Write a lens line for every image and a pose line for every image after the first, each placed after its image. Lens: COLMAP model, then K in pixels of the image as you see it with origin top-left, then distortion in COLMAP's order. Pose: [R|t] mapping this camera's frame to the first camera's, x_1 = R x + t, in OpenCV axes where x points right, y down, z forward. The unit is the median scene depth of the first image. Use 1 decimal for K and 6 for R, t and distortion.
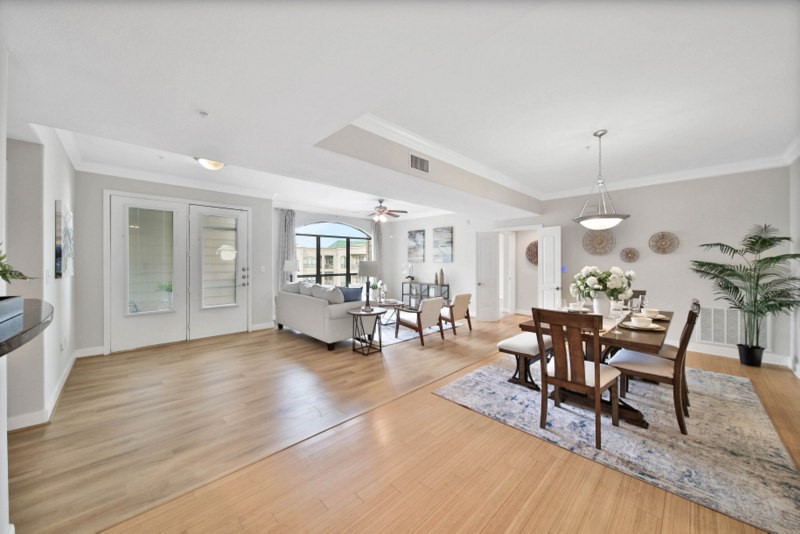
lens RADIAL K [[288.1, 0, 396.7], [0, 288.1, 267.2], [0, 0, 1]] dist [-0.009997, -0.000077]
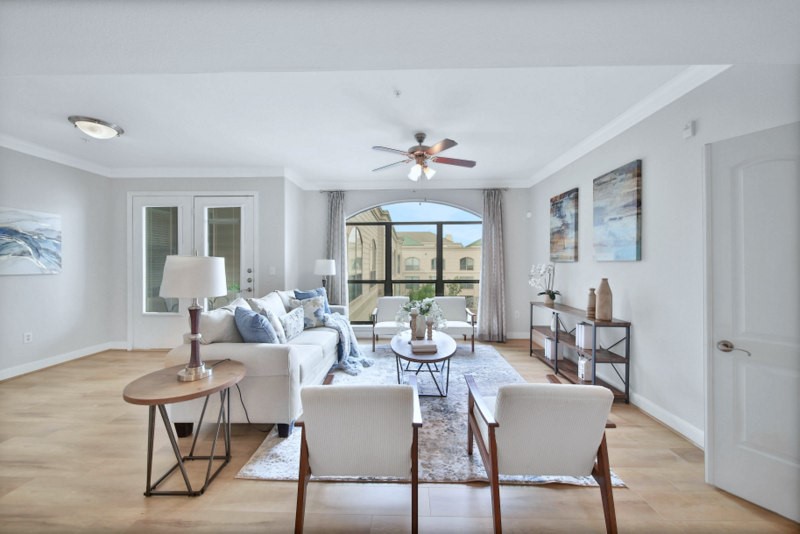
lens RADIAL K [[288.1, 0, 396.7], [0, 288.1, 267.2], [0, 0, 1]] dist [-0.009997, -0.000077]
pose [[0.703919, 0.007622, -0.710239, 0.228716], [-0.013773, 0.999901, -0.002920, -0.004175], [0.710147, 0.011837, 0.703954, 0.536010]]
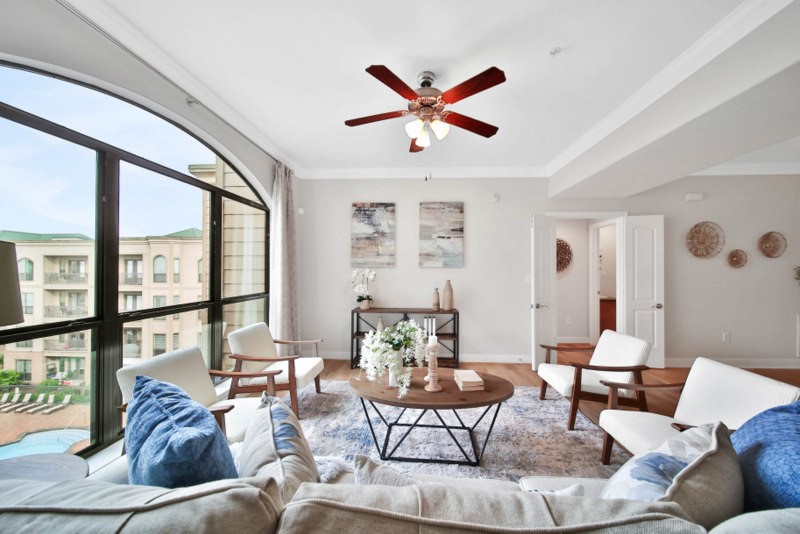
lens RADIAL K [[291.4, 0, 404.8], [0, 291.4, 268.8], [0, 0, 1]] dist [-0.009601, 0.000102]
pose [[0.731801, 0.002994, 0.681511, -0.256742], [0.009725, 0.999843, -0.014835, -0.007469], [-0.681449, 0.017484, 0.731657, 0.663263]]
